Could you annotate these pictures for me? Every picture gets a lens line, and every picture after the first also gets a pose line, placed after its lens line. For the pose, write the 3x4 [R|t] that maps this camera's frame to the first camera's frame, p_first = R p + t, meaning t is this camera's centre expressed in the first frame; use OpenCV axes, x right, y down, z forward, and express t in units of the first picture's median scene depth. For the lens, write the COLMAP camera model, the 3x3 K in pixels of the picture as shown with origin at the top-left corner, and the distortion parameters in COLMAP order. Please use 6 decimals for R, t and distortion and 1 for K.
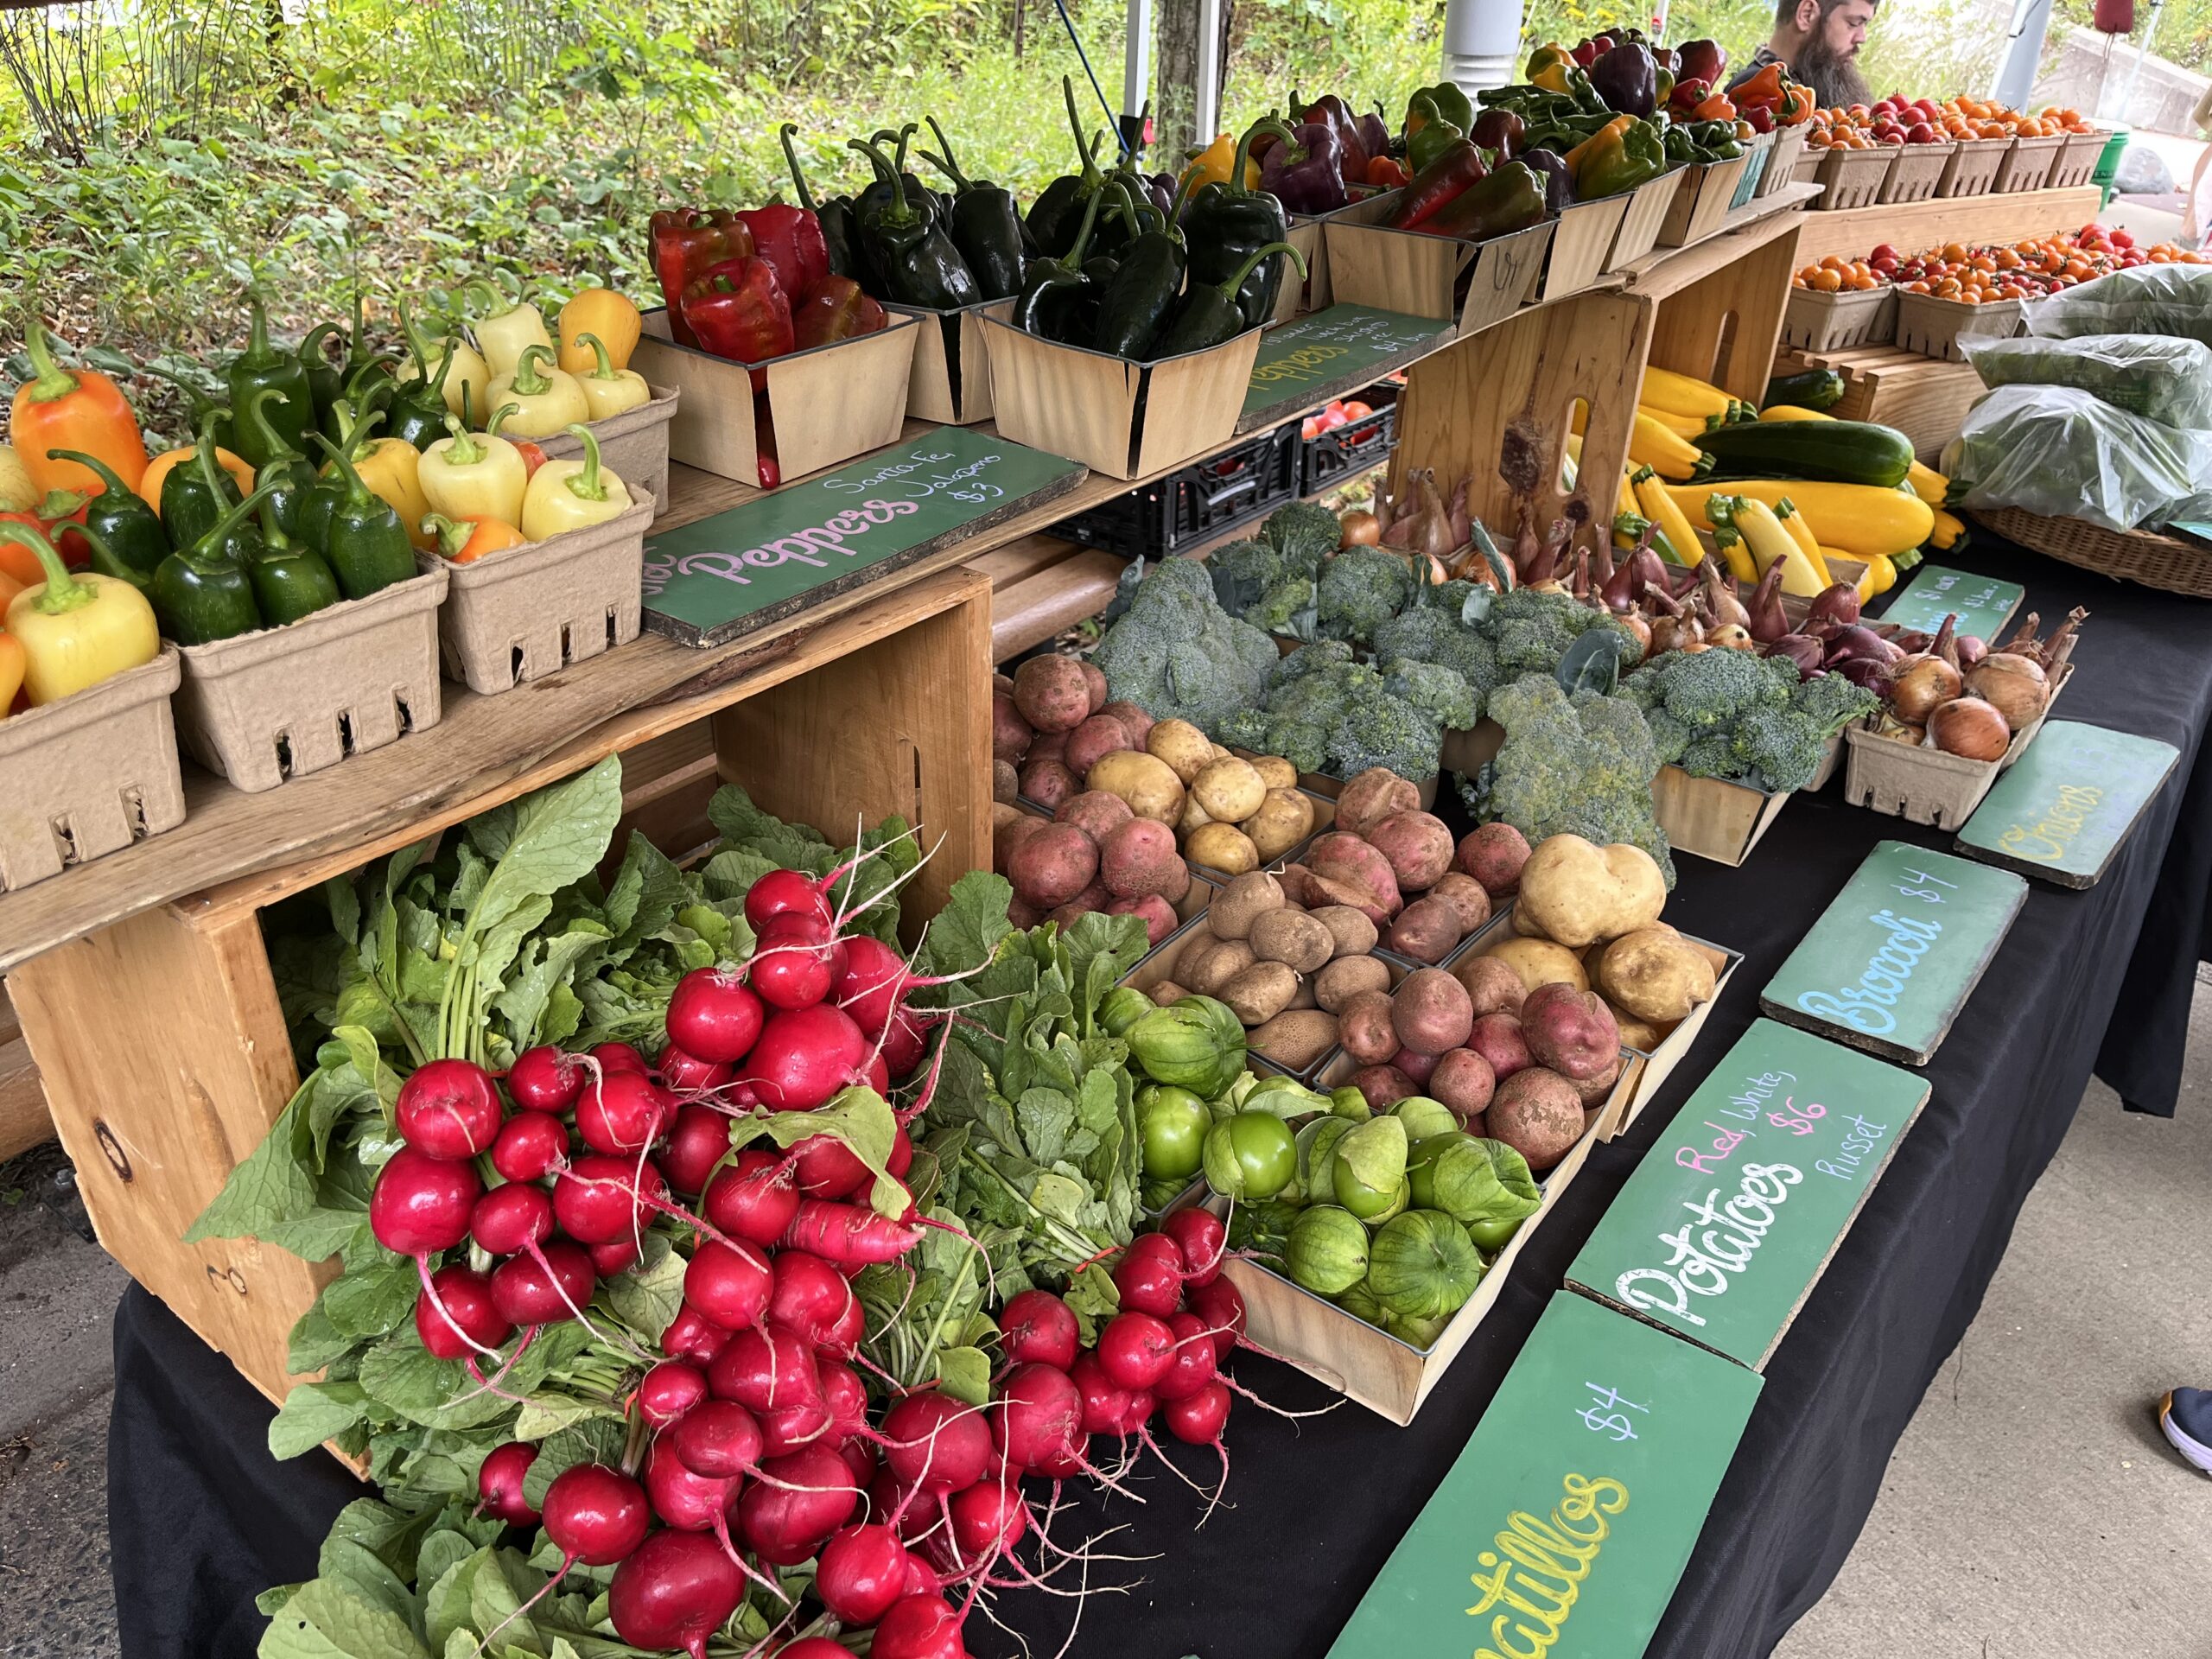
lens RADIAL K [[1672.4, 0, 1102.0], [0, 1672.4, 858.7], [0, 0, 1]] dist [0.047297, -0.069148]
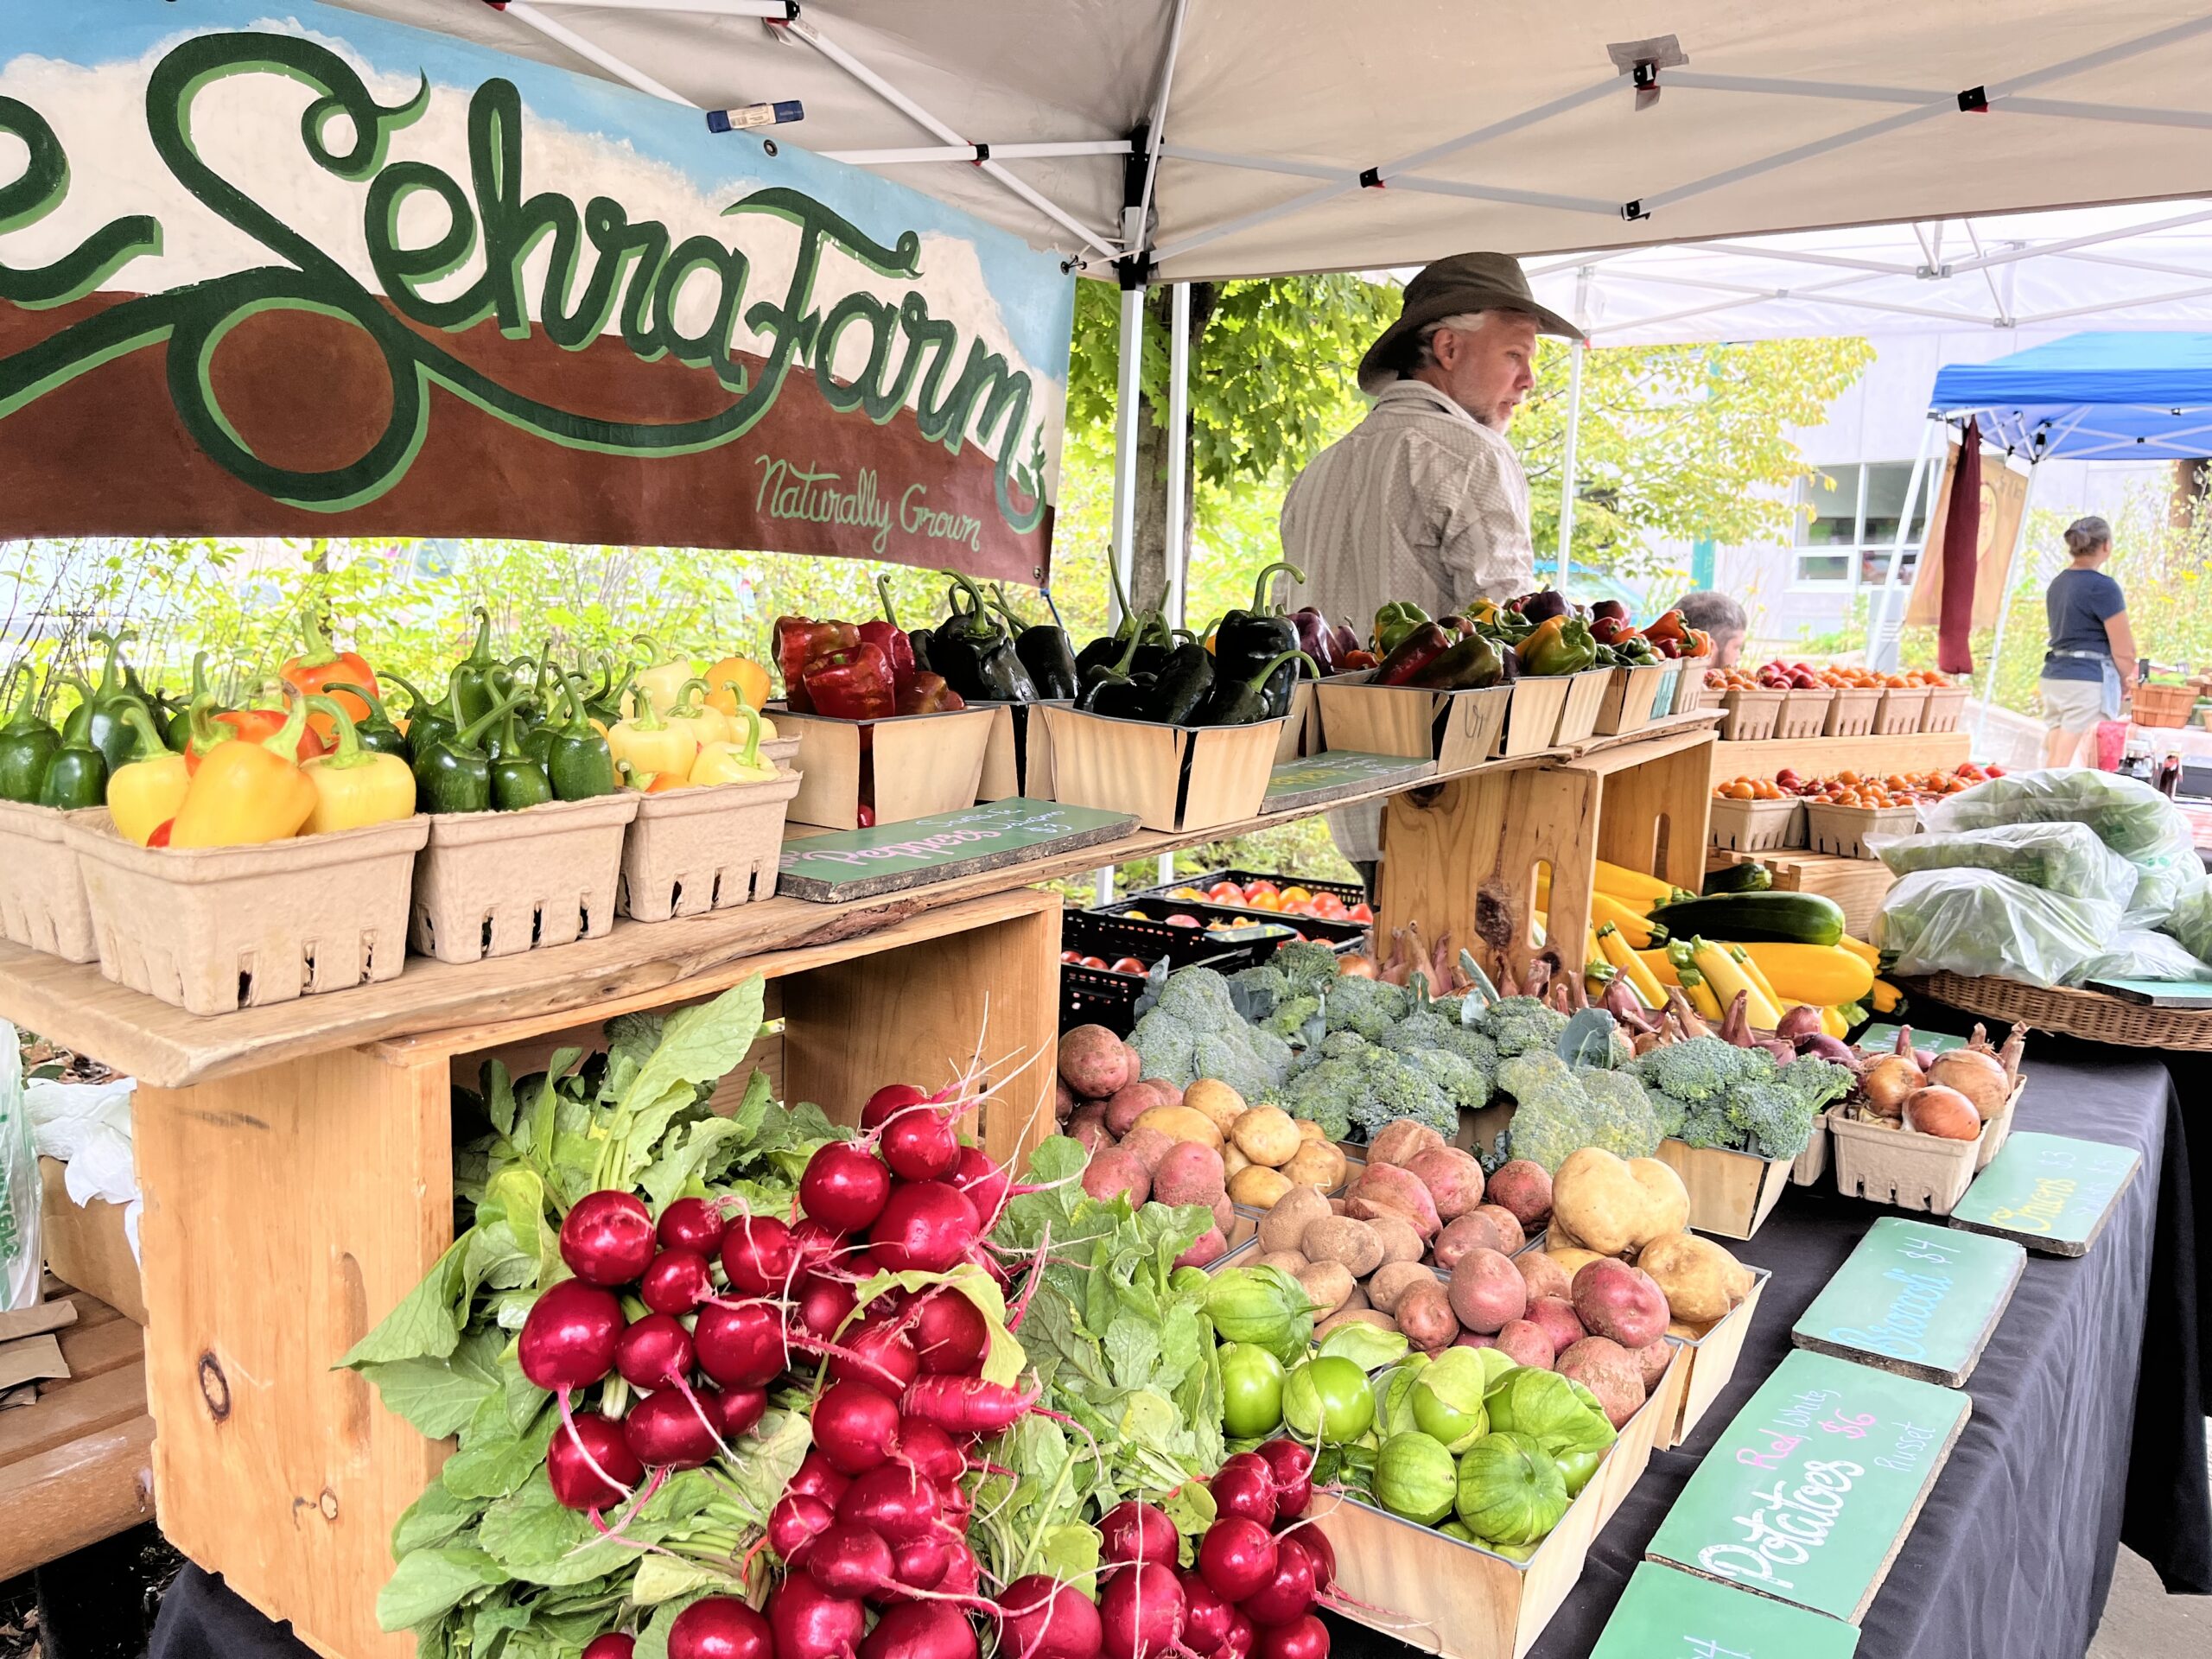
lens RADIAL K [[1672.4, 0, 1102.0], [0, 1672.4, 858.7], [0, 0, 1]] dist [0.047297, -0.069148]
pose [[0.999571, 0.000244, 0.029284, -0.066863], [0.010282, 0.933381, -0.358739, 0.196811], [-0.027421, 0.358886, 0.932978, -0.058350]]
